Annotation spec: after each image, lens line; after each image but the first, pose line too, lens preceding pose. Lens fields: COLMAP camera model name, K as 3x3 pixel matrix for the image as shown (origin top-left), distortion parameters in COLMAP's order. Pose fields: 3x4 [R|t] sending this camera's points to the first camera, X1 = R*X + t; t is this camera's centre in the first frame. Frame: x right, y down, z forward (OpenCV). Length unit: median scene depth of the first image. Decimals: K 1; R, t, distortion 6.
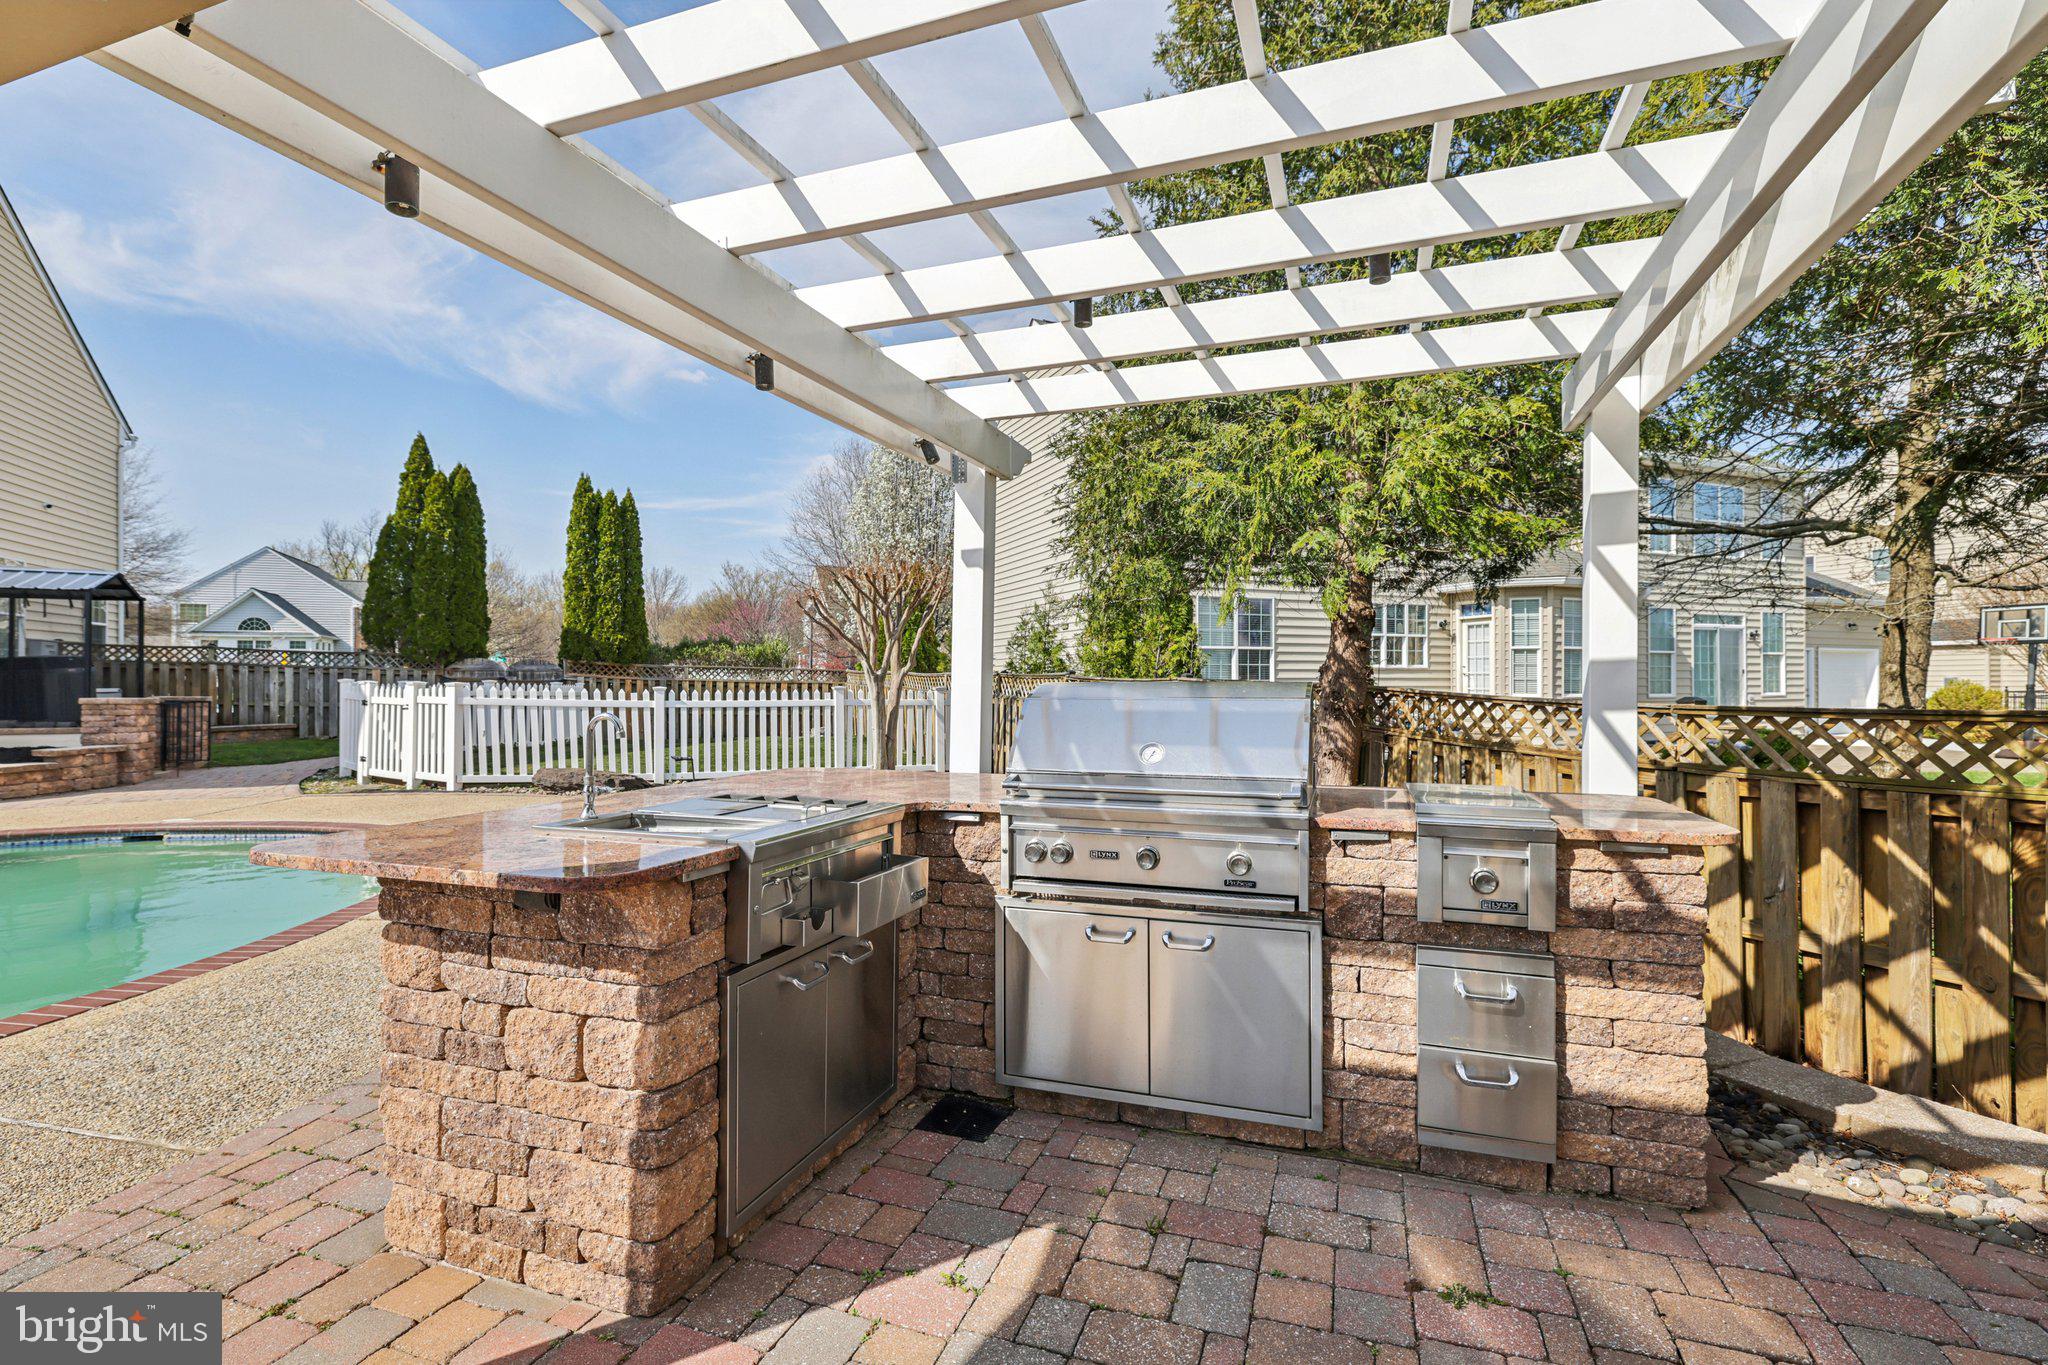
lens RADIAL K [[947.4, 0, 1024.8], [0, 947.4, 681.5], [0, 0, 1]] dist [0.000438, 0.000357]
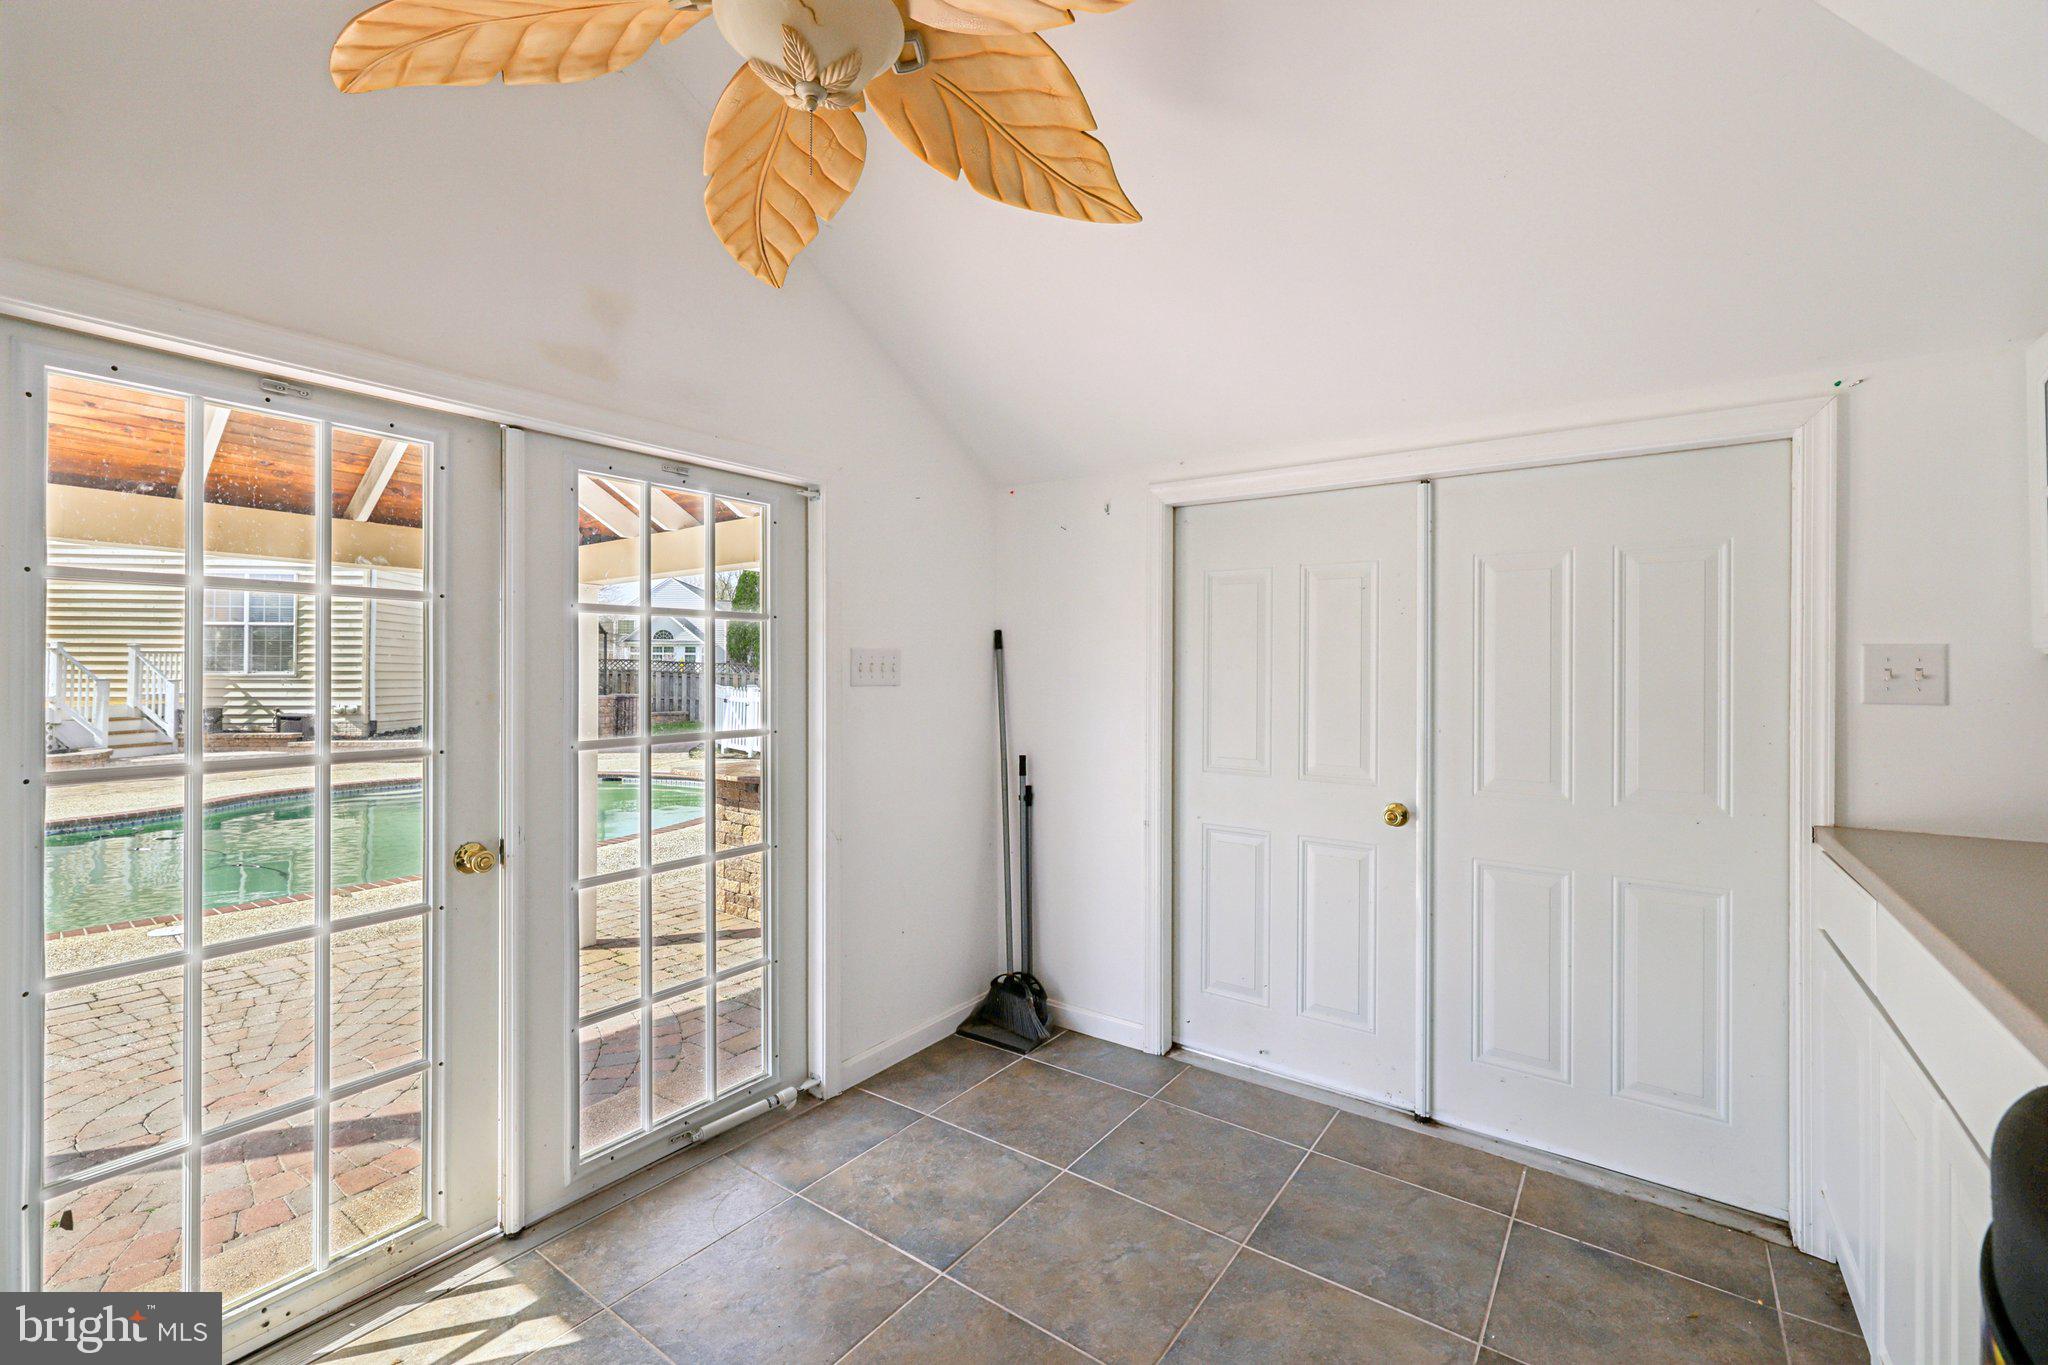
lens RADIAL K [[868.0, 0, 1031.1], [0, 868.0, 678.0], [0, 0, 1]] dist [0.000899, 0.000331]
pose [[0.960775, 0.006591, -0.277250, 0.156150], [-0.006305, 0.999978, 0.001924, -0.018395], [0.277257, -0.000100, 0.960796, -0.198614]]
